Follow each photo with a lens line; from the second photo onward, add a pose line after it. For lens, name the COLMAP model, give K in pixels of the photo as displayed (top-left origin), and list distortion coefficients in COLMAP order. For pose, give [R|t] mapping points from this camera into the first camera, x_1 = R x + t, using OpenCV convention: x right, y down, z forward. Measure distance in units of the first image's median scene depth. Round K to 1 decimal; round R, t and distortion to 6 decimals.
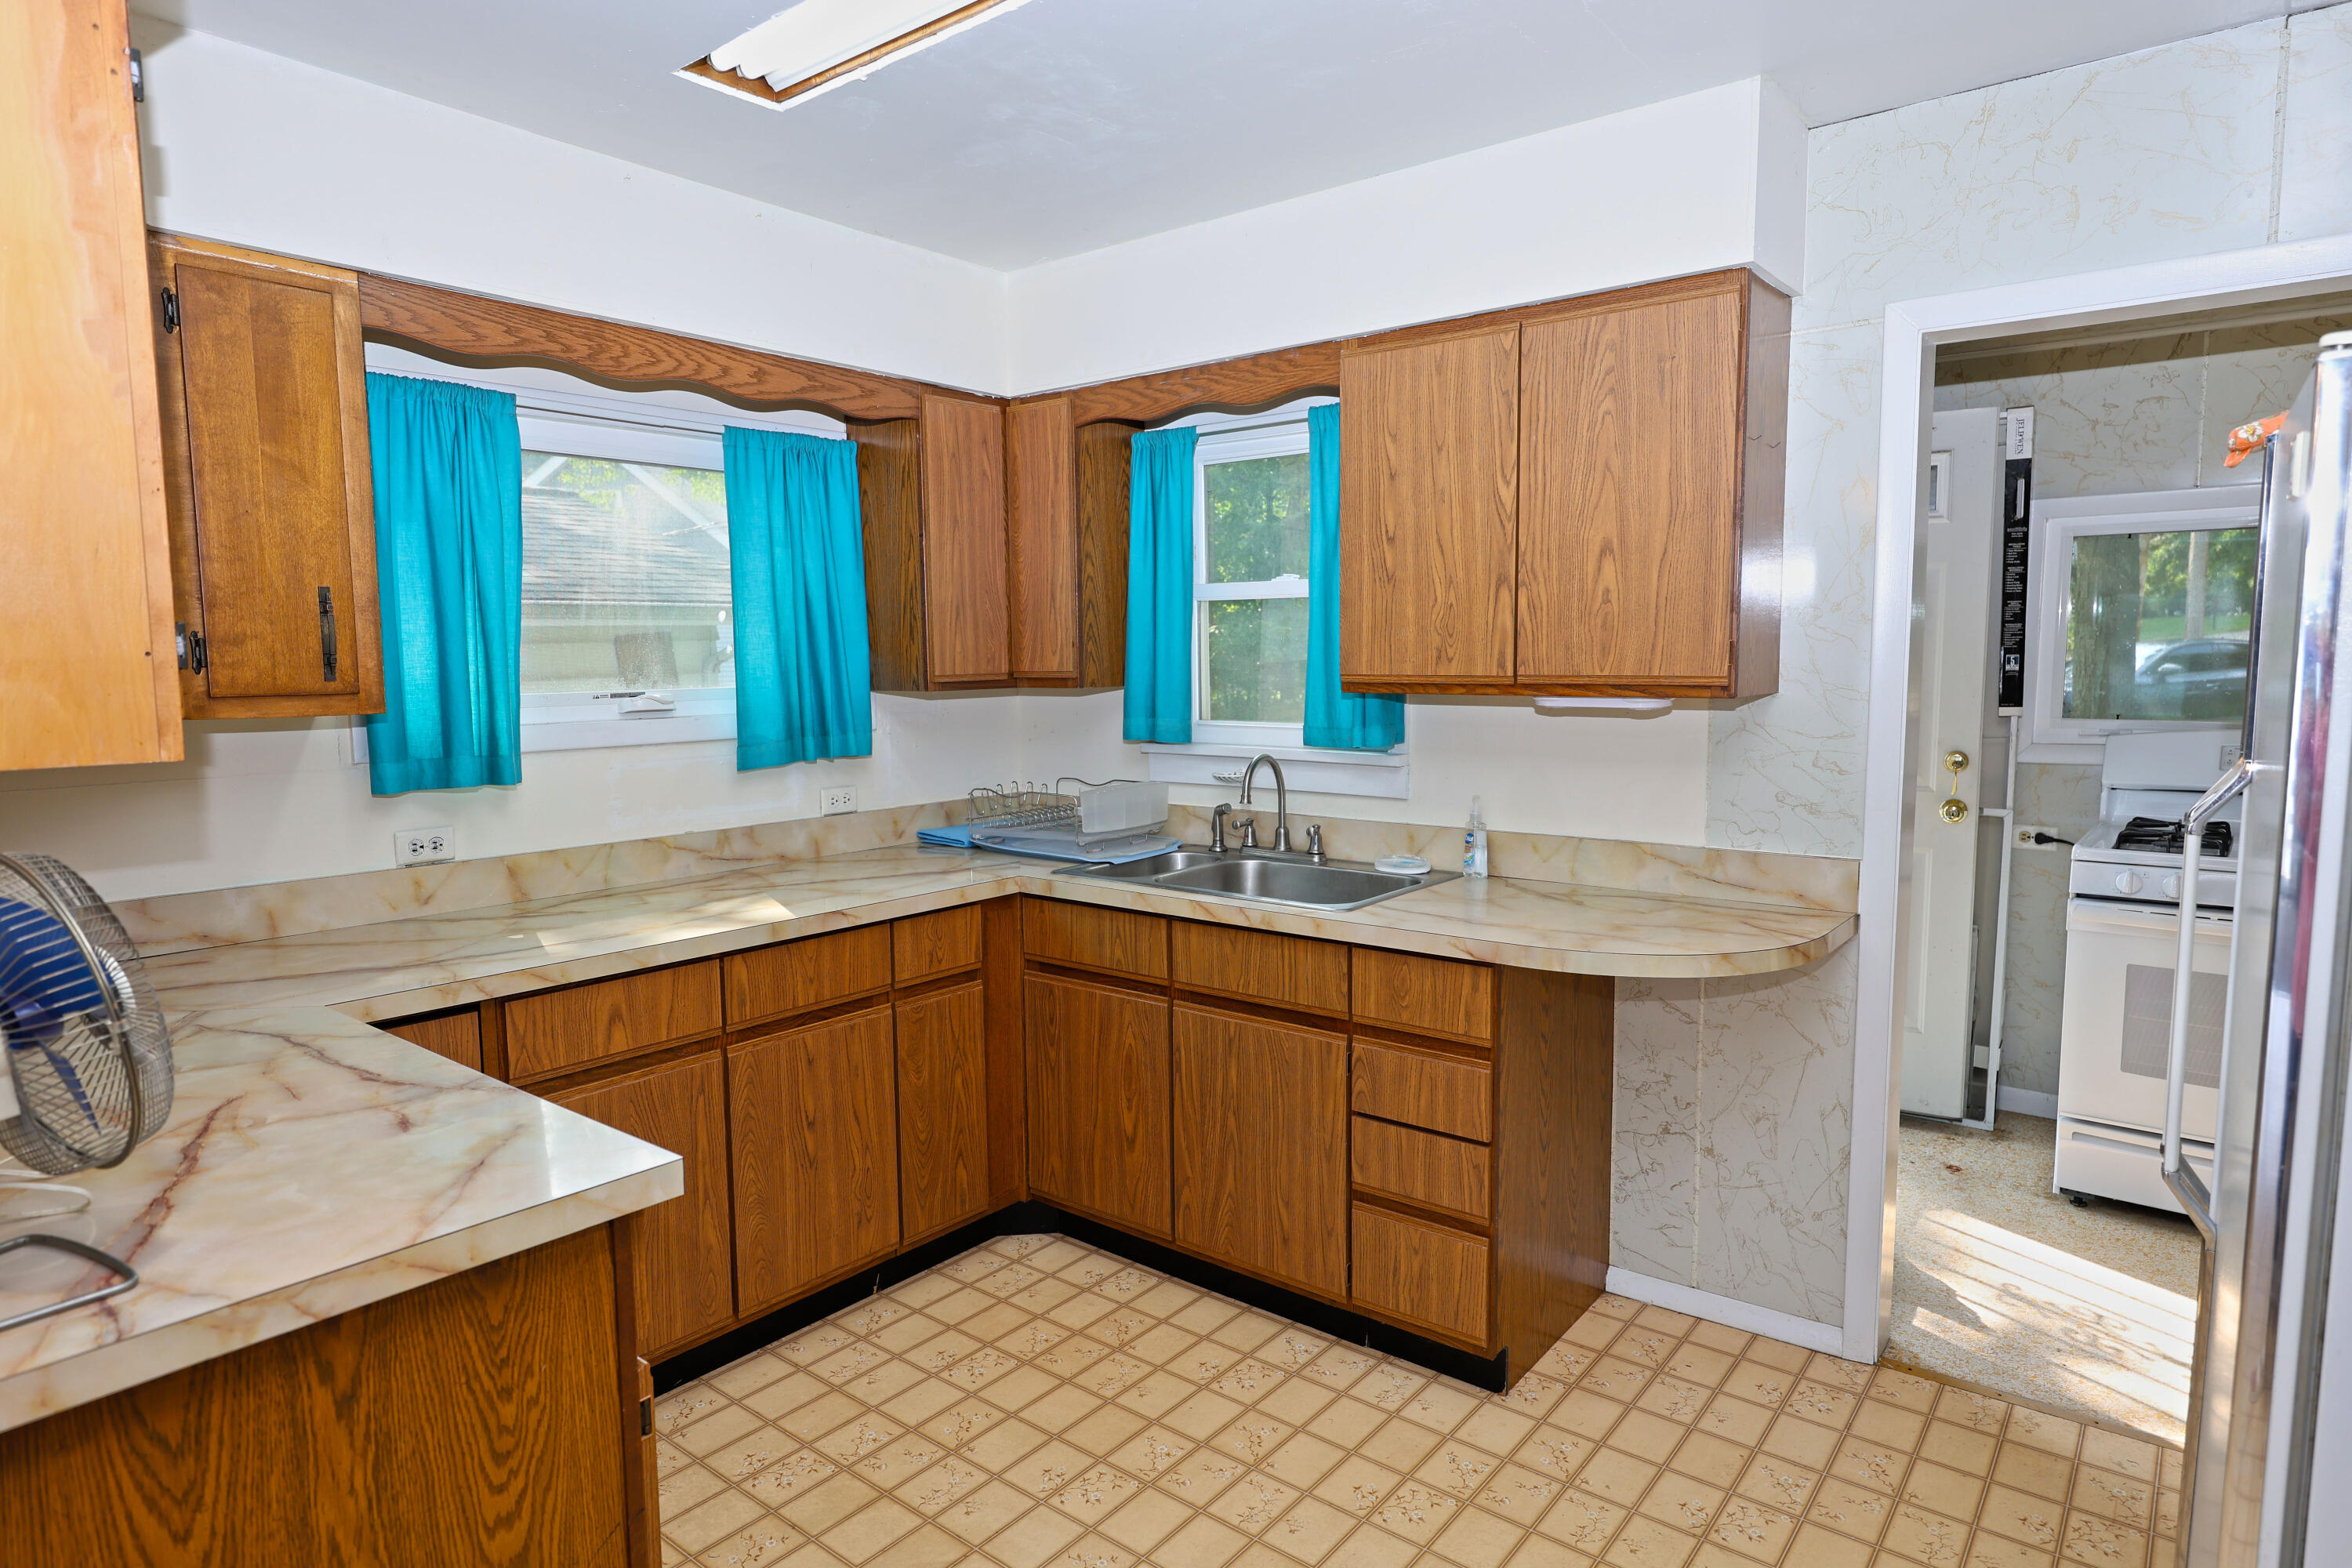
lens RADIAL K [[1340.9, 0, 1172.8], [0, 1340.9, 788.0], [0, 0, 1]] dist [0.004872, -0.000153]
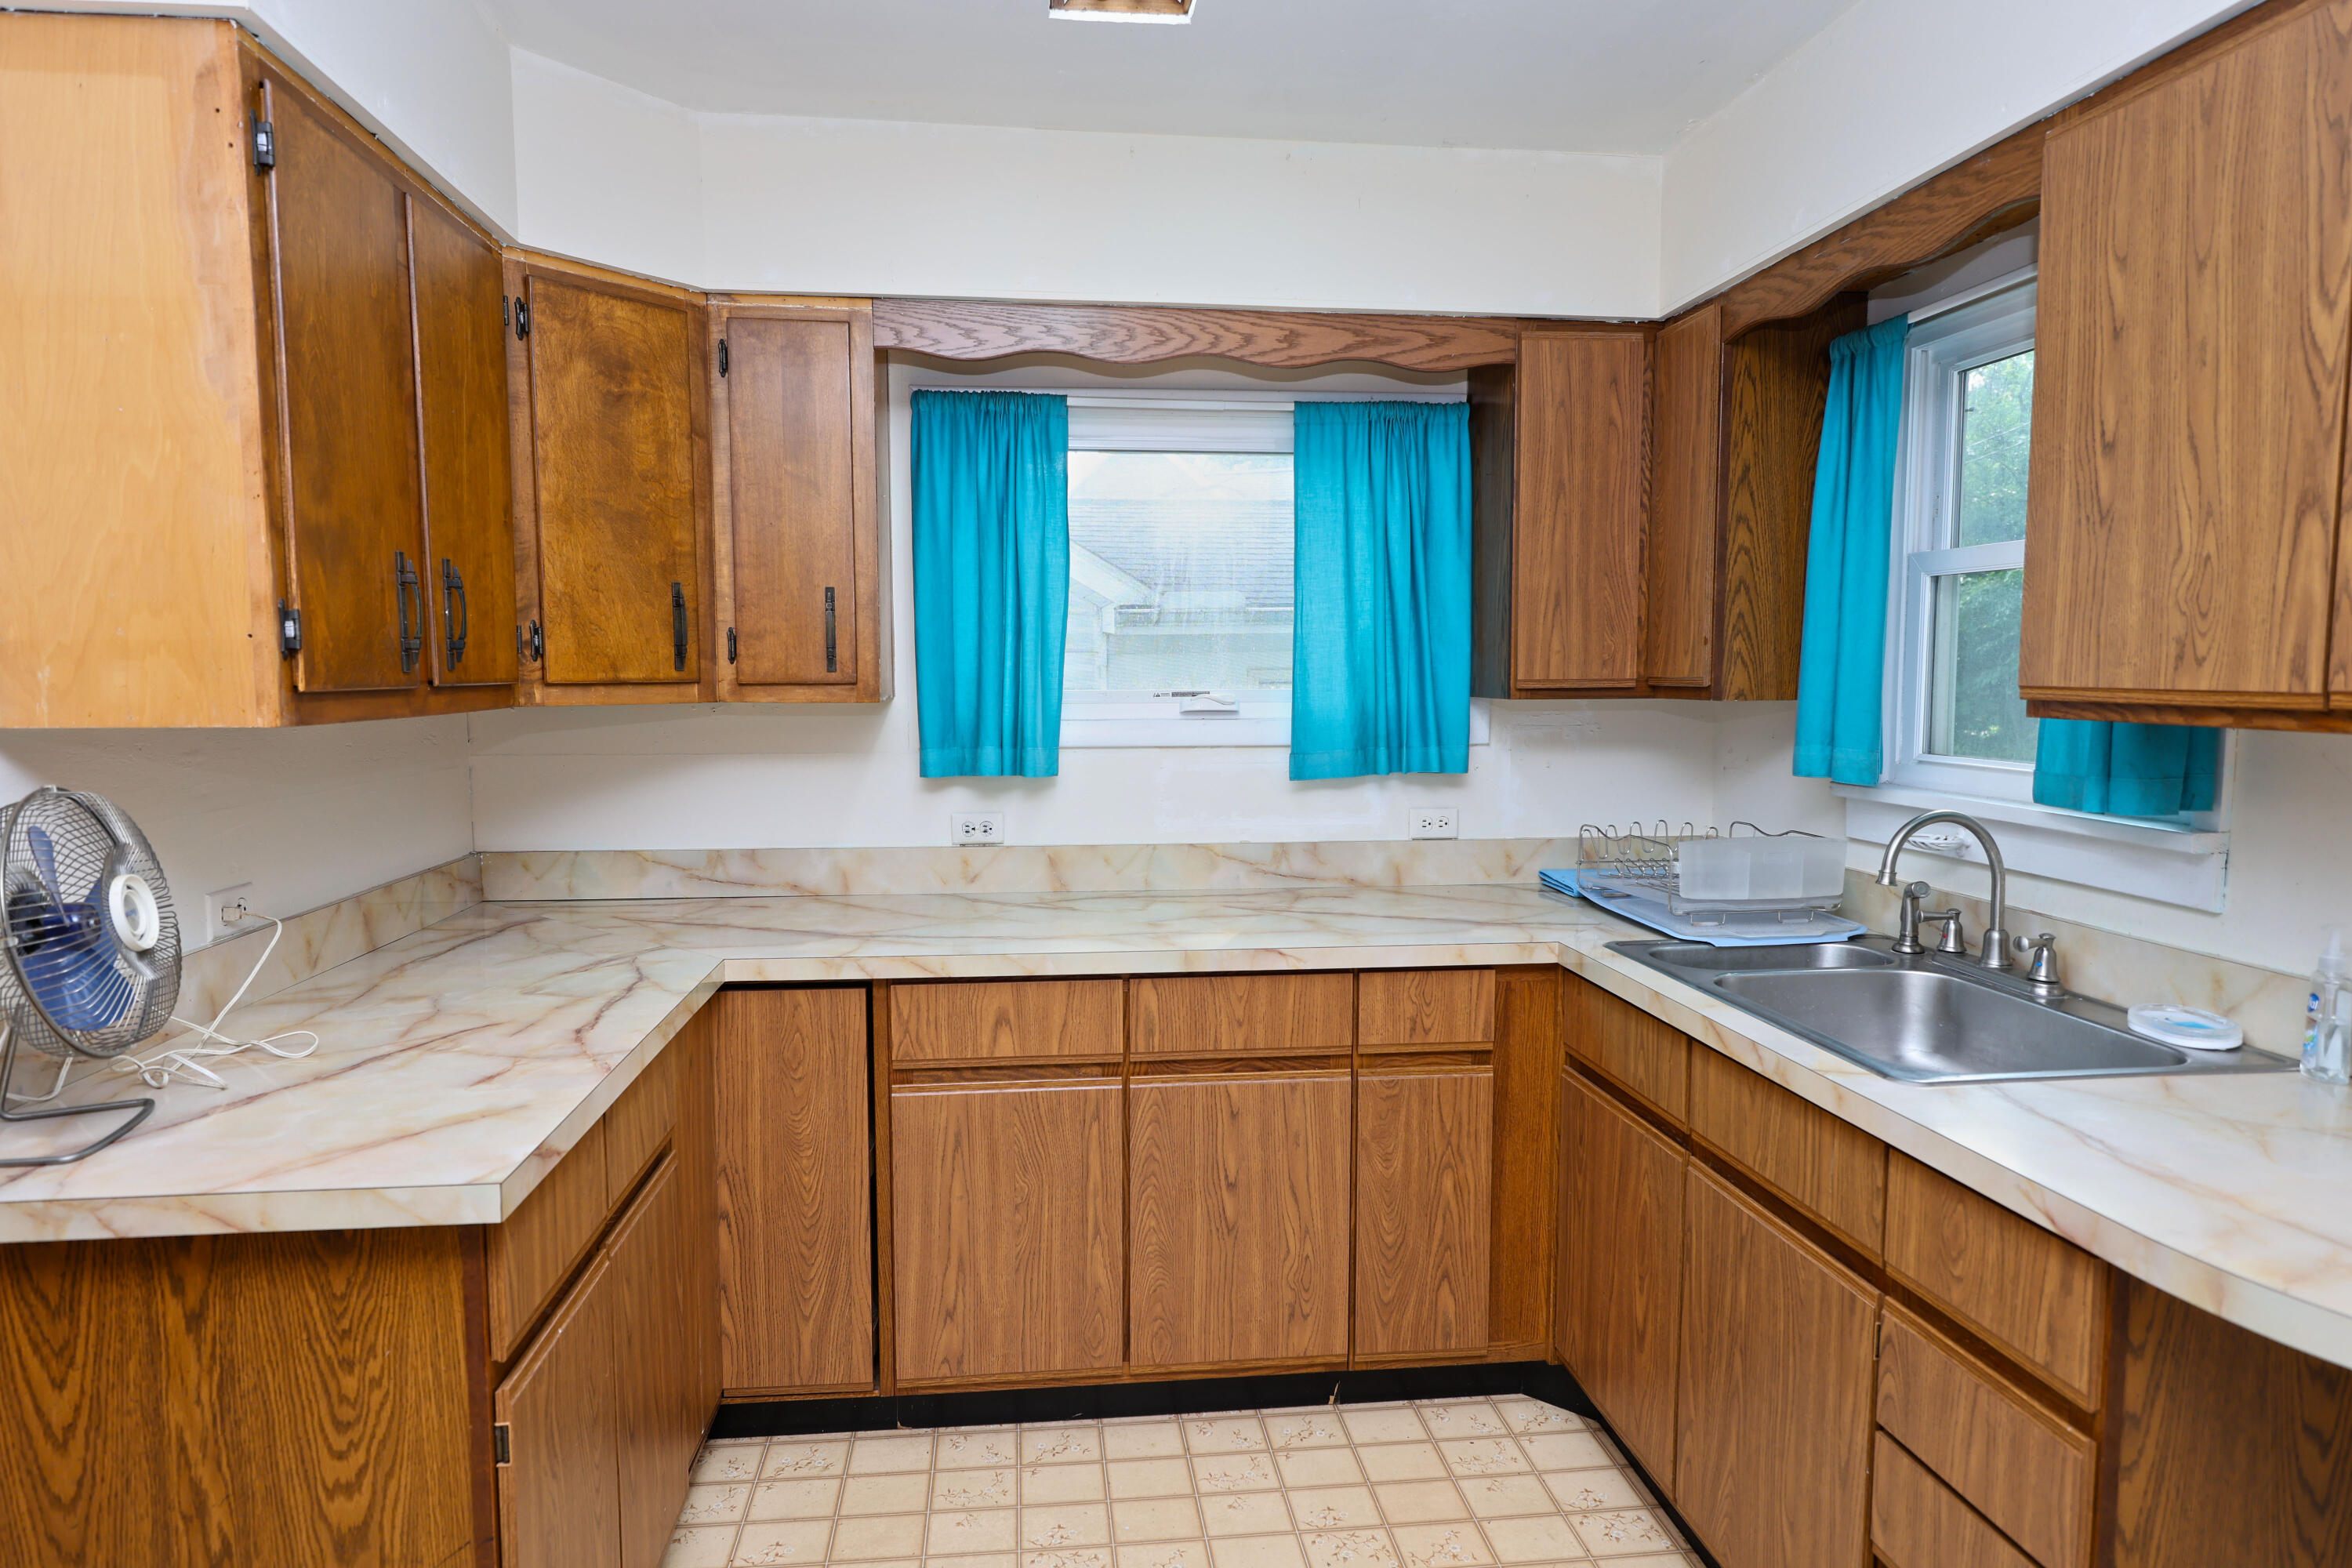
lens RADIAL K [[1340.9, 0, 1172.8], [0, 1340.9, 788.9], [0, 0, 1]] dist [0.004872, -0.000153]
pose [[0.705771, 0.072880, -0.704682, 0.288519], [-0.078065, 0.996638, 0.024889, -0.025623], [0.704126, 0.037445, 0.709087, 0.325340]]
